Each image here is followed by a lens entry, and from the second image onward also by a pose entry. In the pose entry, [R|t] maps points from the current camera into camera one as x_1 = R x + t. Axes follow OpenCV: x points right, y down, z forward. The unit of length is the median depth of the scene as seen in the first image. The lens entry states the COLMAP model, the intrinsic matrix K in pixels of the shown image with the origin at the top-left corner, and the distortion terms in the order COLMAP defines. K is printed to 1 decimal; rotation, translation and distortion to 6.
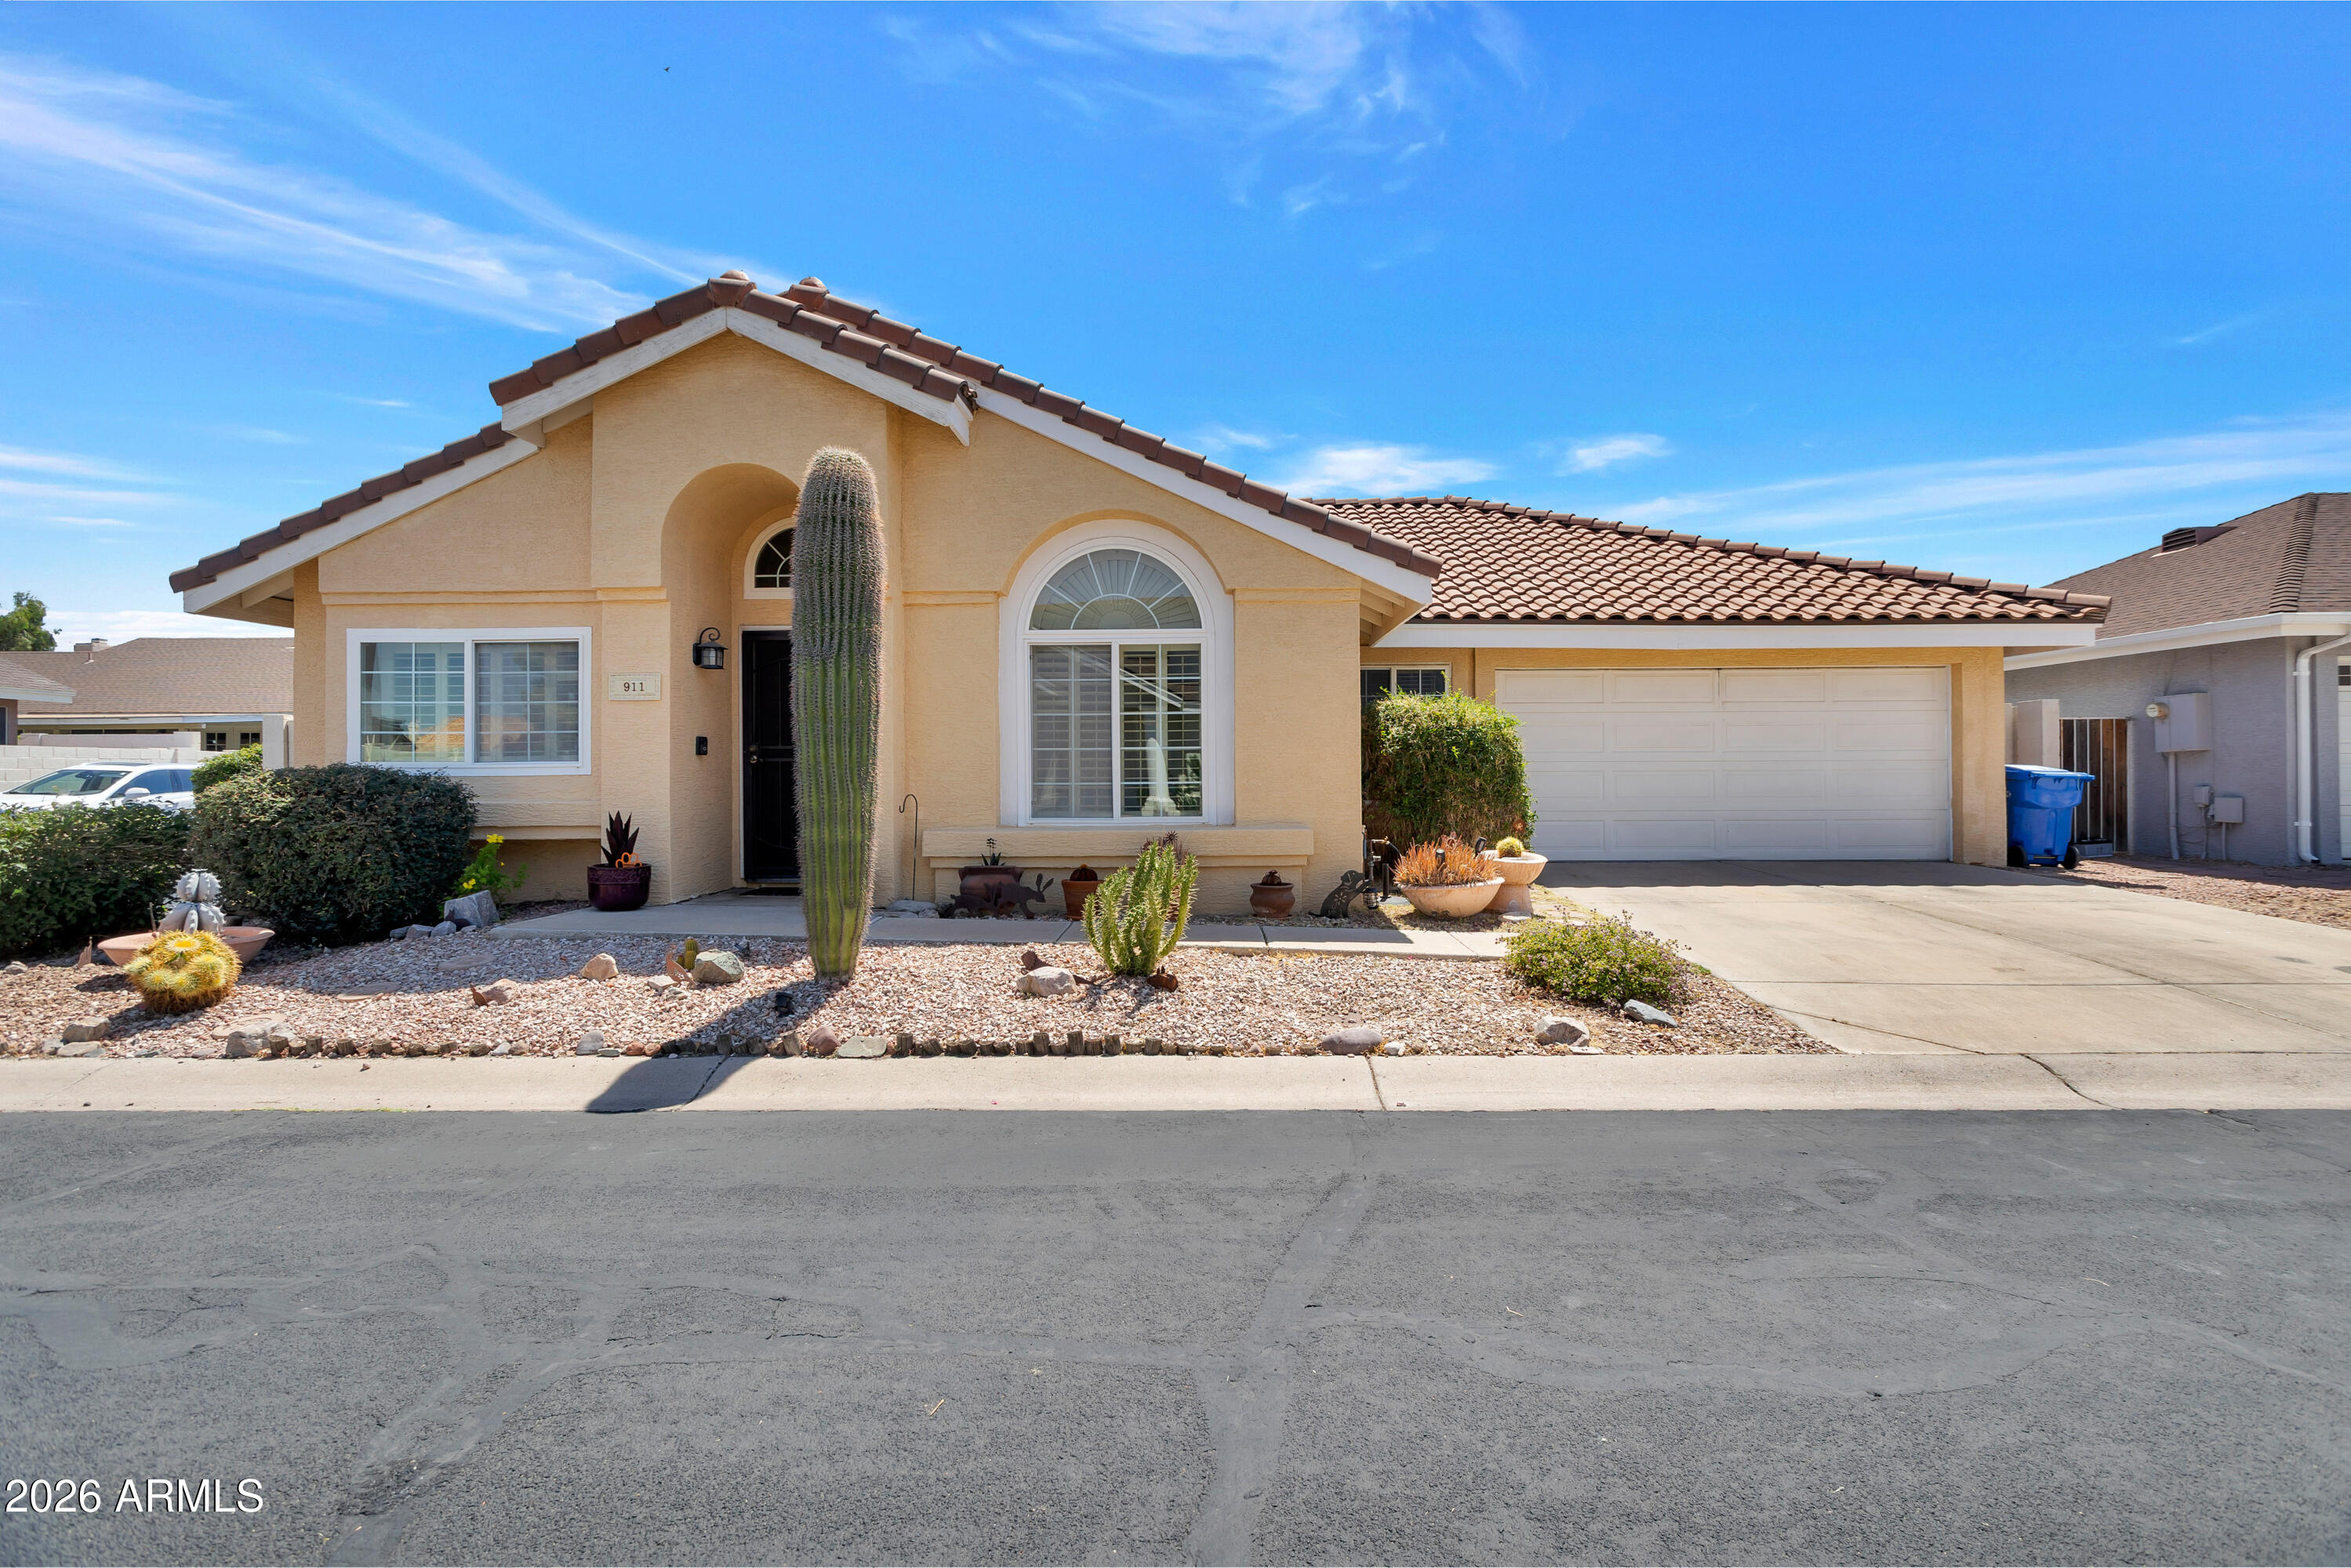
lens RADIAL K [[1121.1, 0, 1141.1], [0, 1121.1, 769.6], [0, 0, 1]] dist [0.002866, 0.000683]
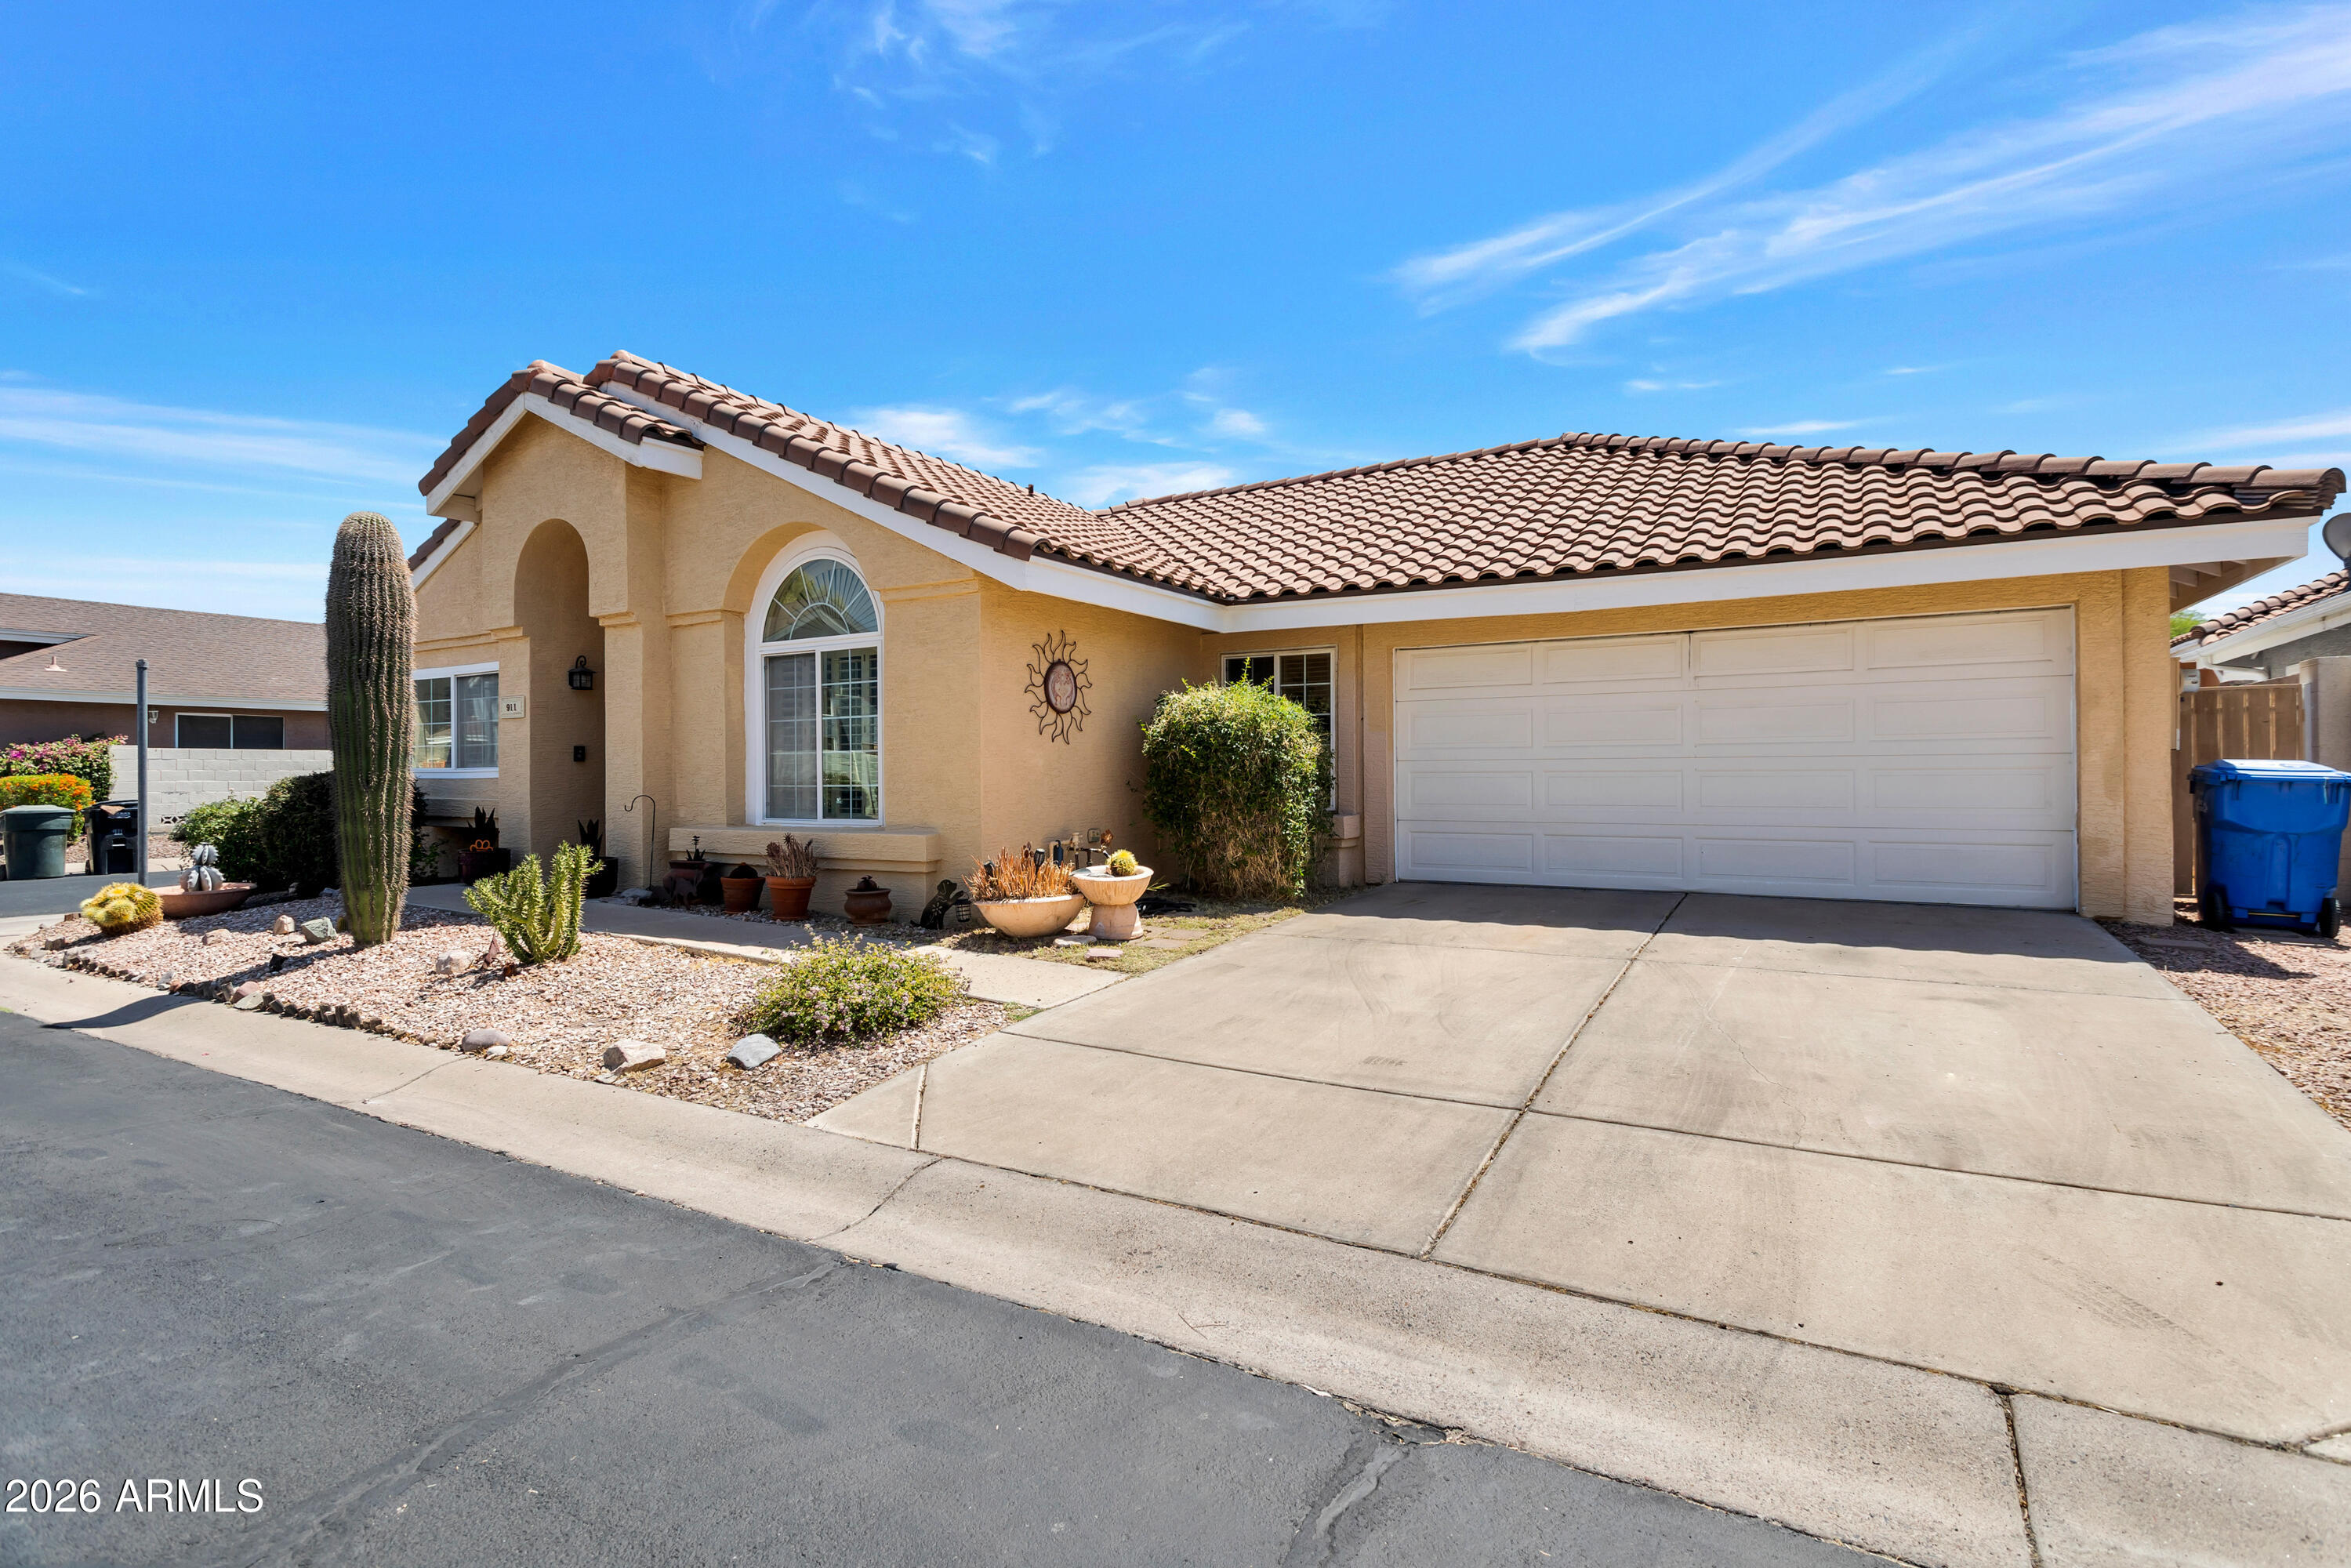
lens RADIAL K [[1121.3, 0, 1178.5], [0, 1121.3, 777.0], [0, 0, 1]] dist [0.002866, 0.000683]
pose [[0.872259, 0.000074, -0.489045, 0.790852], [0.004856, 0.999949, 0.008812, -0.003617], [0.489020, -0.010061, 0.872214, 0.263708]]
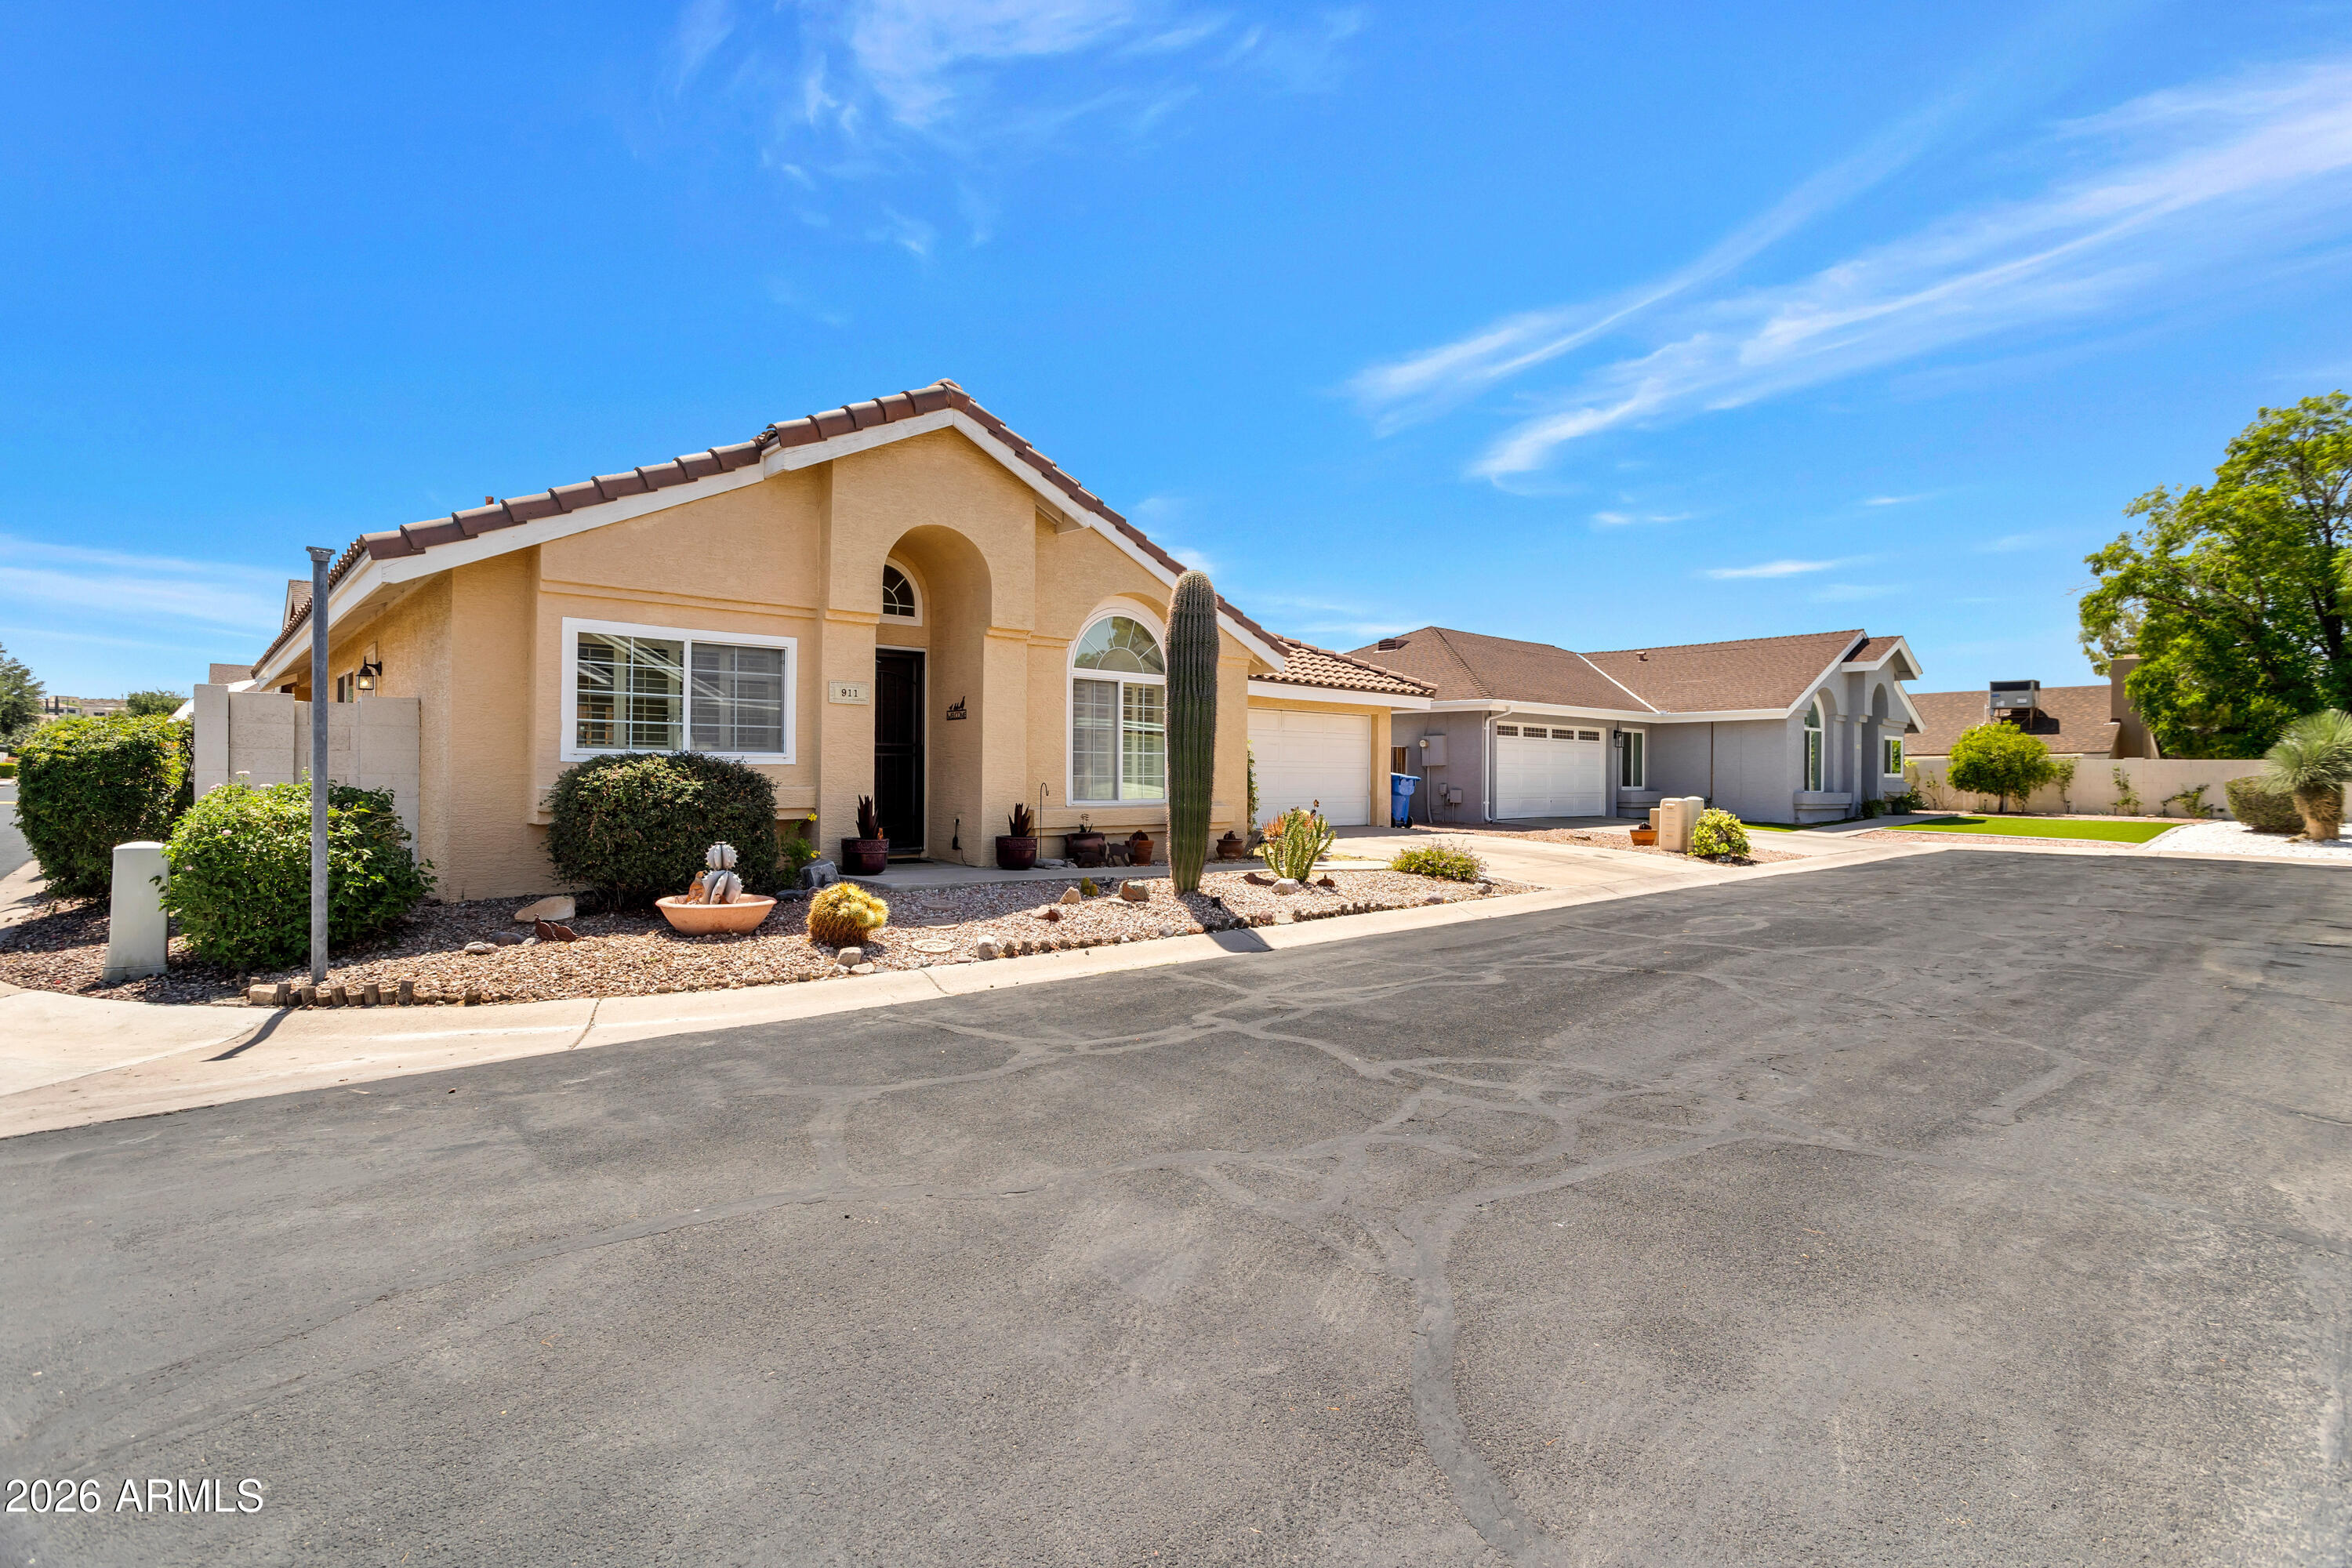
lens RADIAL K [[1121.7, 0, 1193.3], [0, 1121.7, 785.4], [0, 0, 1]] dist [0.002866, 0.000683]
pose [[0.725865, 0.004927, 0.687819, -0.987576], [-0.014354, 0.999865, 0.007986, 0.010967], [-0.687687, -0.015670, 0.725838, -0.135049]]
